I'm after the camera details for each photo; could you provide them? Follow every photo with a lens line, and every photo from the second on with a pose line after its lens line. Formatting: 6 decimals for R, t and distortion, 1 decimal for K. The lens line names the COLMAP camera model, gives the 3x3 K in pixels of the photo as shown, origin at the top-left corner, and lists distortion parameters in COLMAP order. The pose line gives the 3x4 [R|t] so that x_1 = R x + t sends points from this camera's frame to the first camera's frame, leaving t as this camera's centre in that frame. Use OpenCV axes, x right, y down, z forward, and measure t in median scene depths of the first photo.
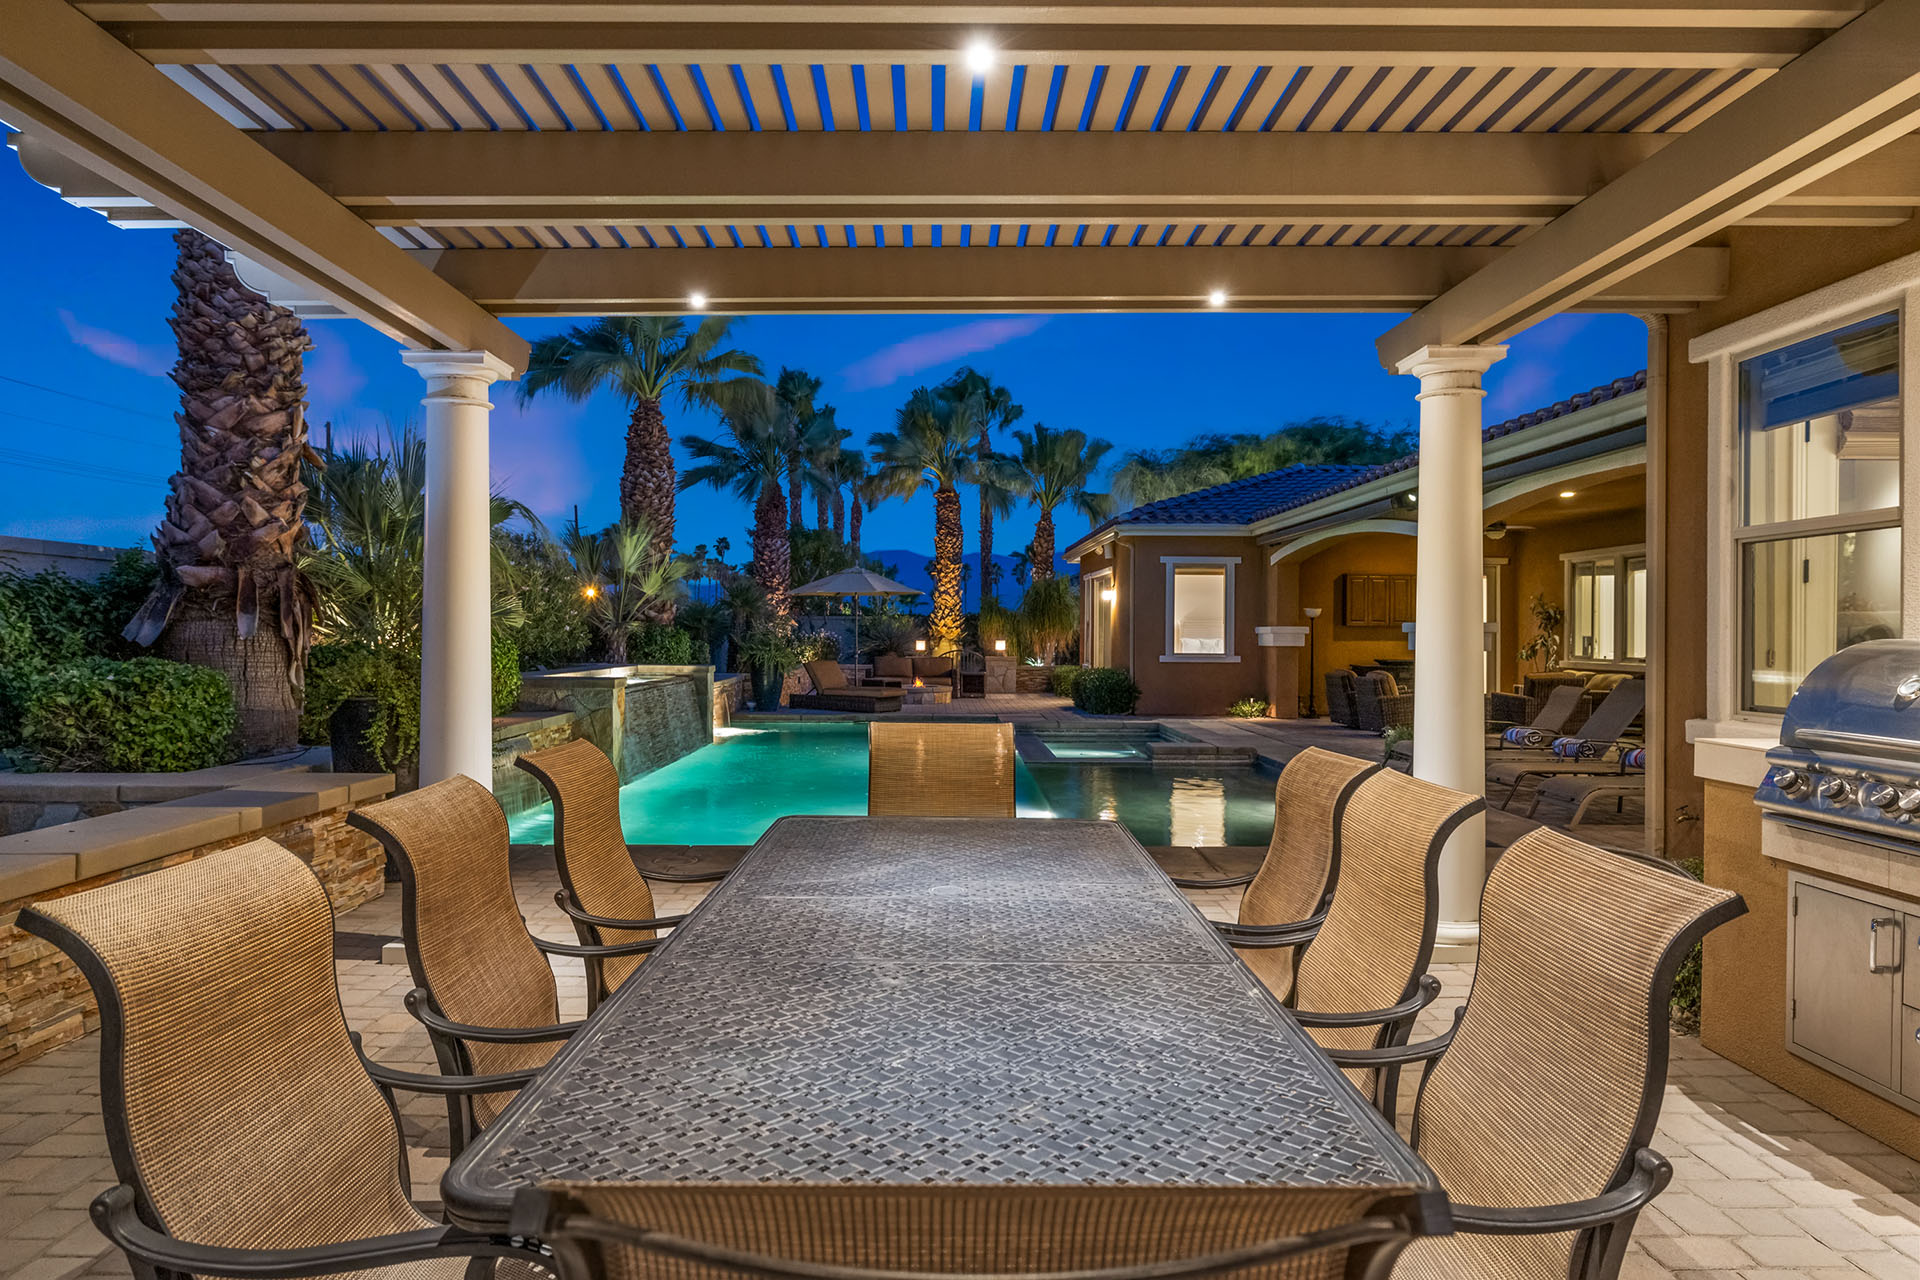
lens RADIAL K [[1213.4, 0, 956.0], [0, 1213.4, 638.7], [0, 0, 1]] dist [-0.010110, 0.008753]
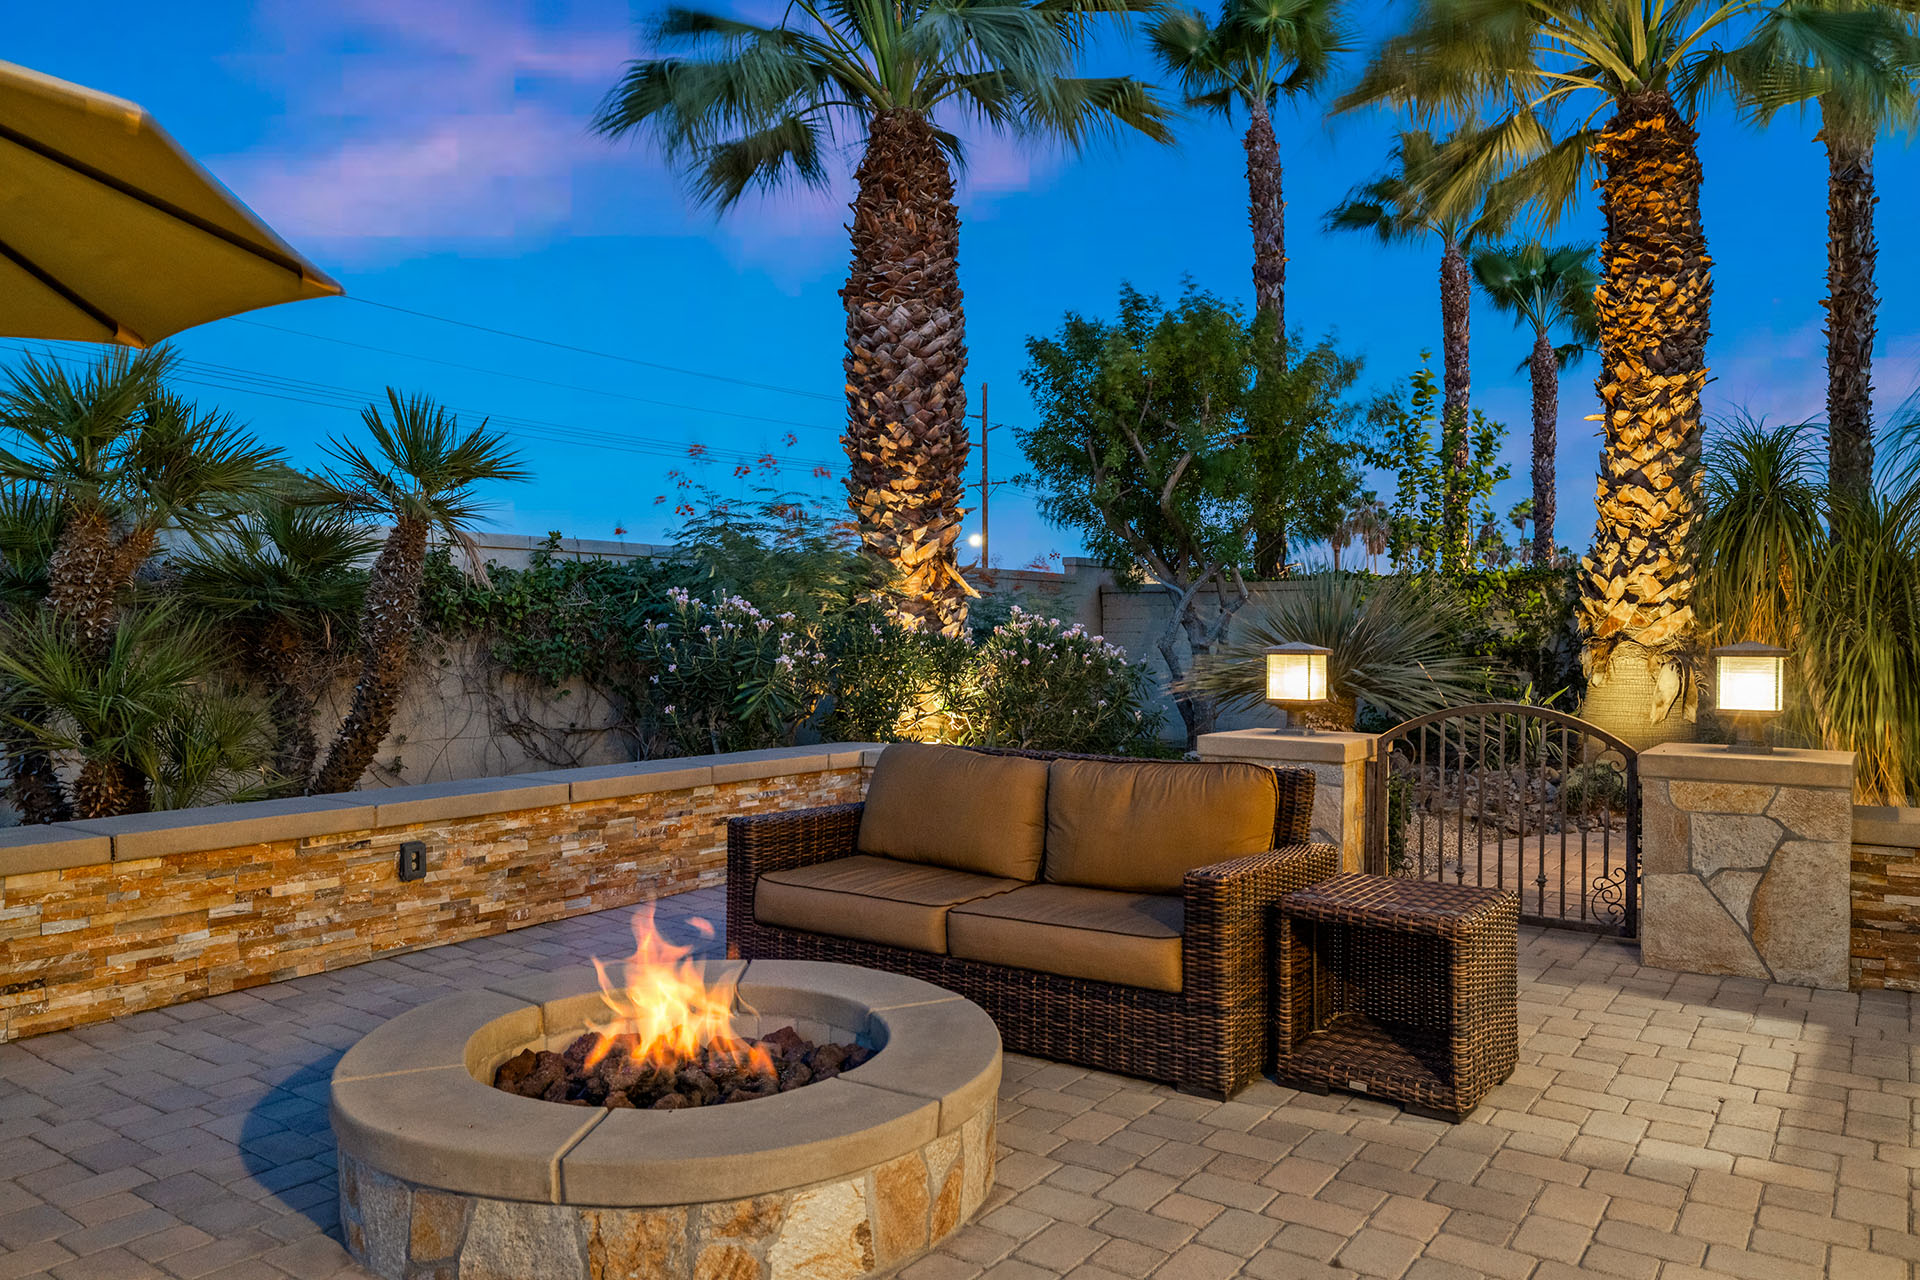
lens RADIAL K [[1355.1, 0, 956.7], [0, 1355.1, 645.3], [0, 0, 1]] dist [0.008158, 0.000907]
pose [[0.809512, 0.005311, -0.587080, 0.080850], [-0.003282, 0.999984, 0.004521, -0.001267], [0.587094, -0.001733, 0.809517, 1.093353]]
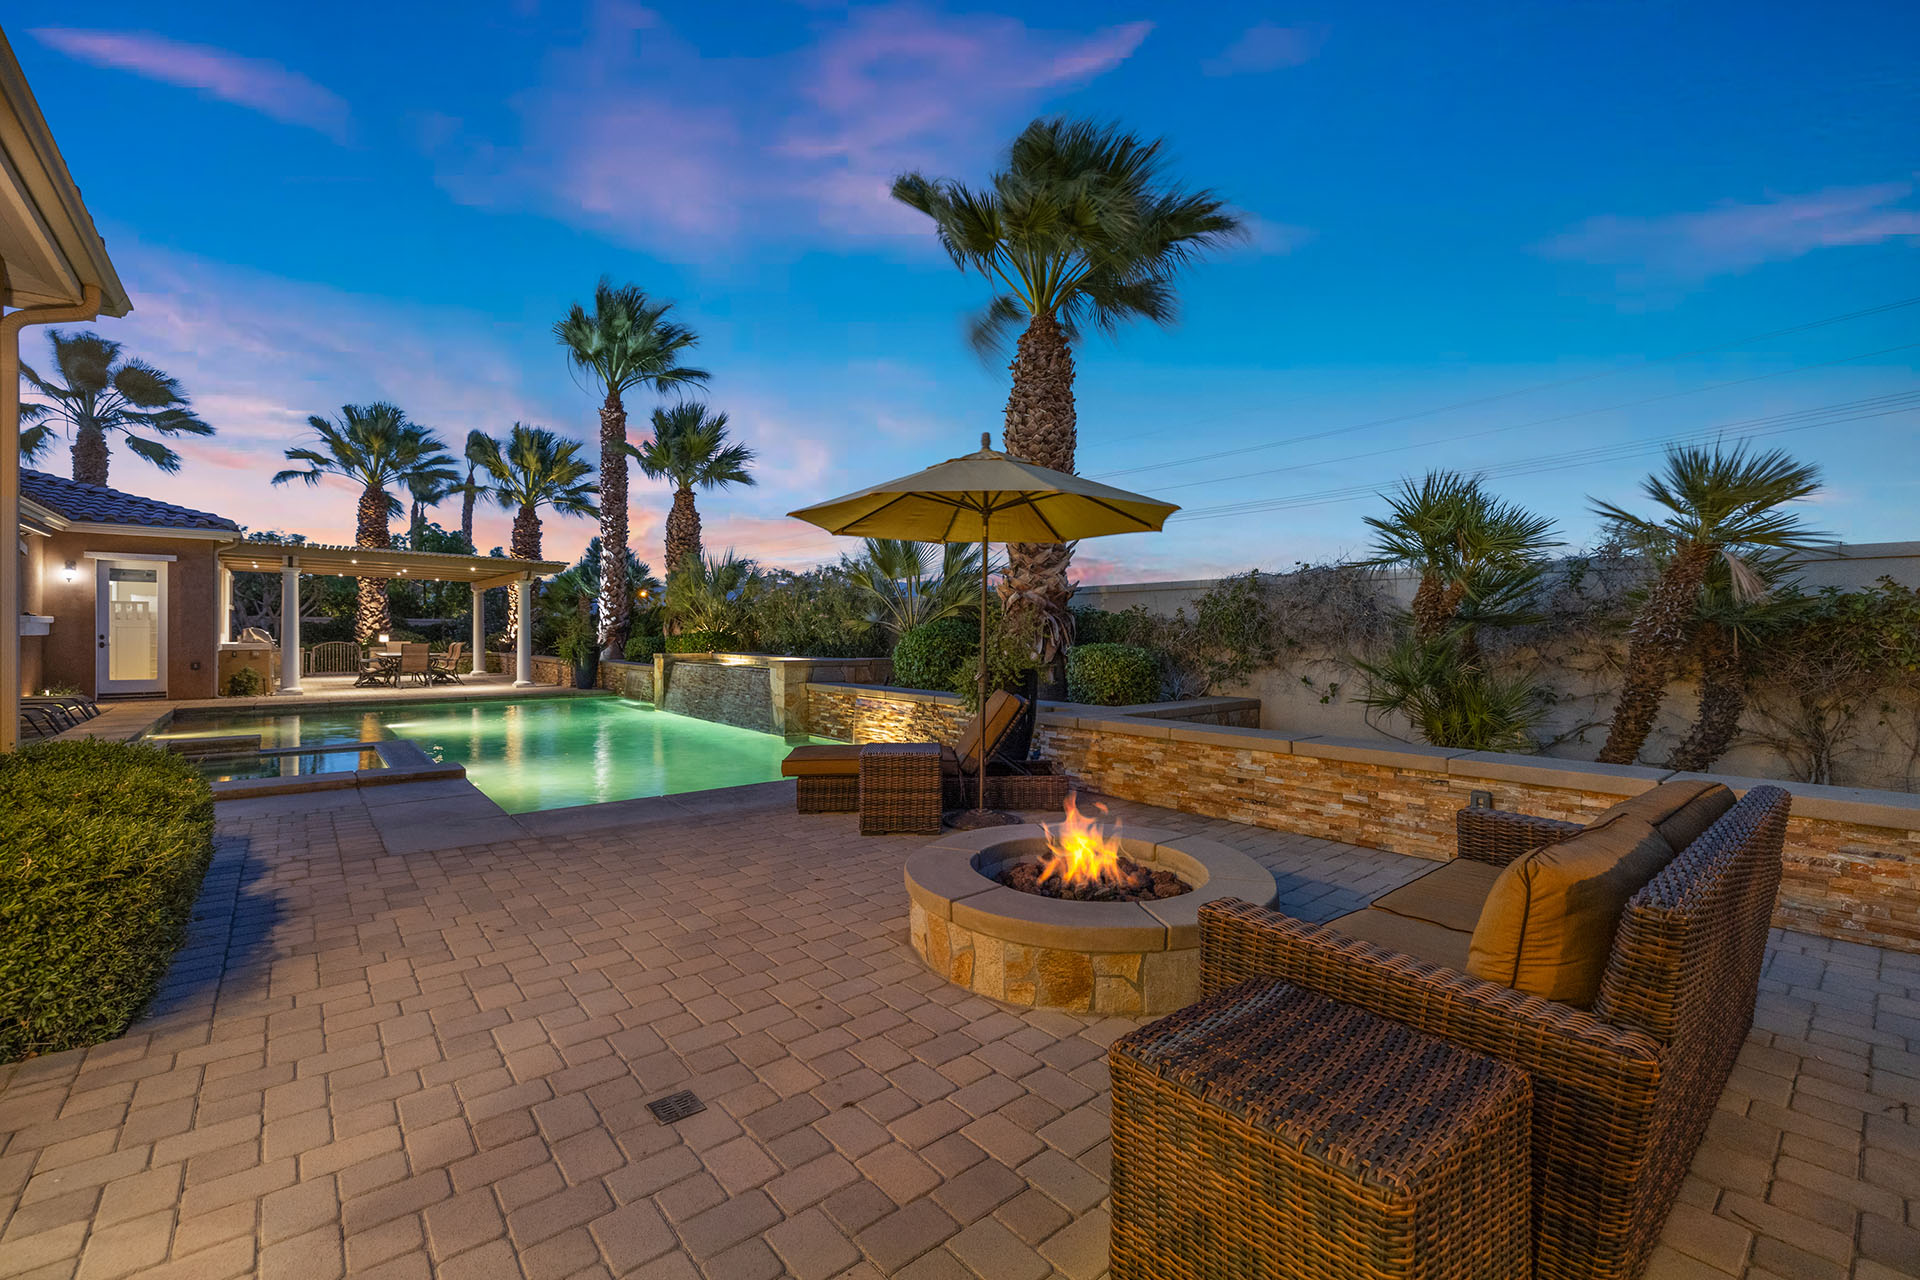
lens RADIAL K [[800.9, 0, 954.7], [0, 800.9, 636.5], [0, 0, 1]] dist [0.000111, 0.000180]
pose [[-0.783085, -0.002781, -0.621908, 0.089721], [-0.007790, 0.999955, 0.005337, -0.003757], [0.621866, 0.009024, -0.783072, 1.321569]]
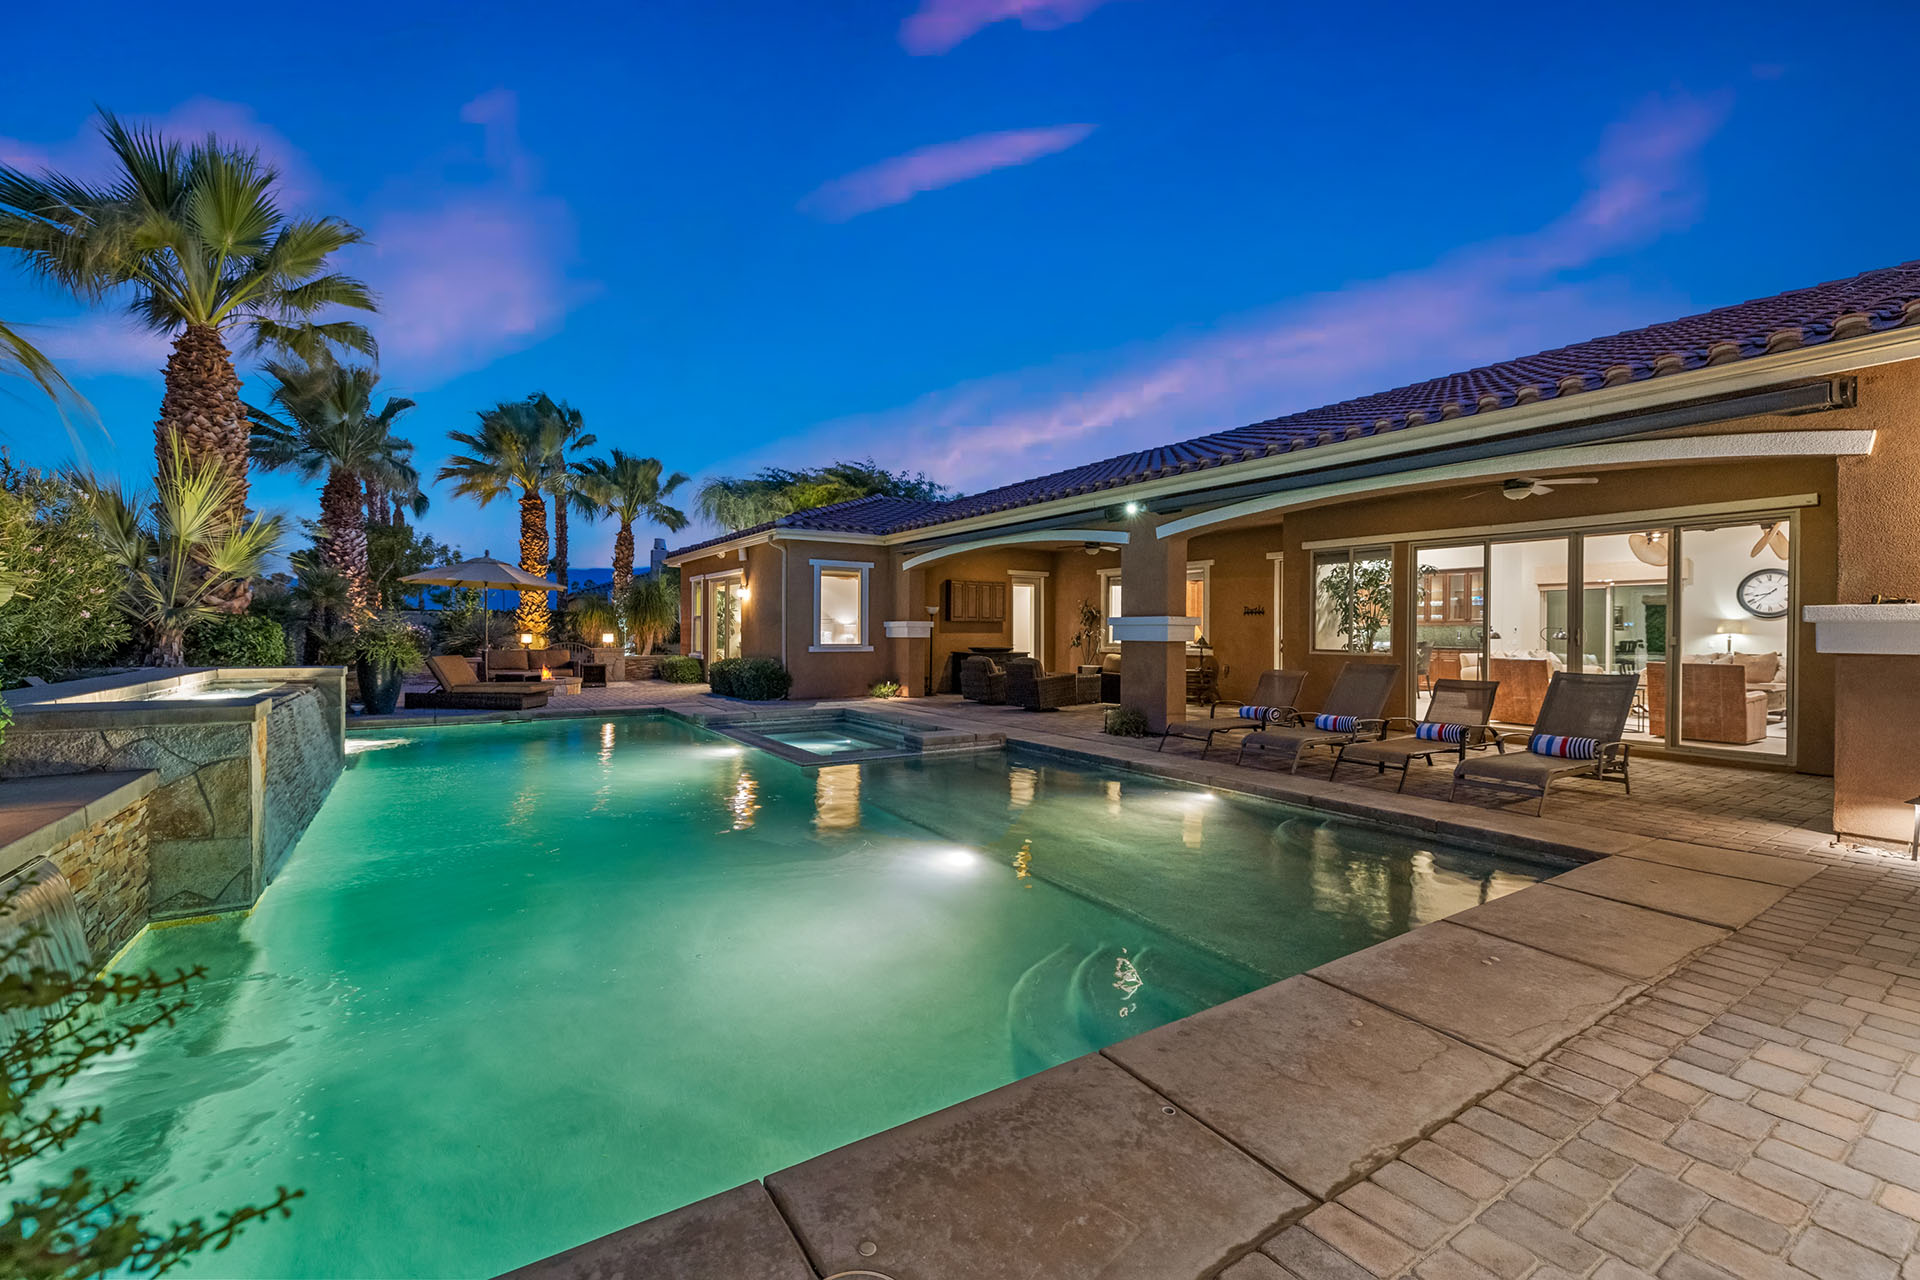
lens RADIAL K [[800.9, 0, 958.2], [0, 800.9, 641.0], [0, 0, 1]] dist [0.000111, 0.000180]
pose [[0.846018, -0.007290, 0.533104, -0.115798], [0.001326, 0.999932, 0.011569, 0.000287], [-0.533152, -0.009081, 0.845971, 0.294102]]
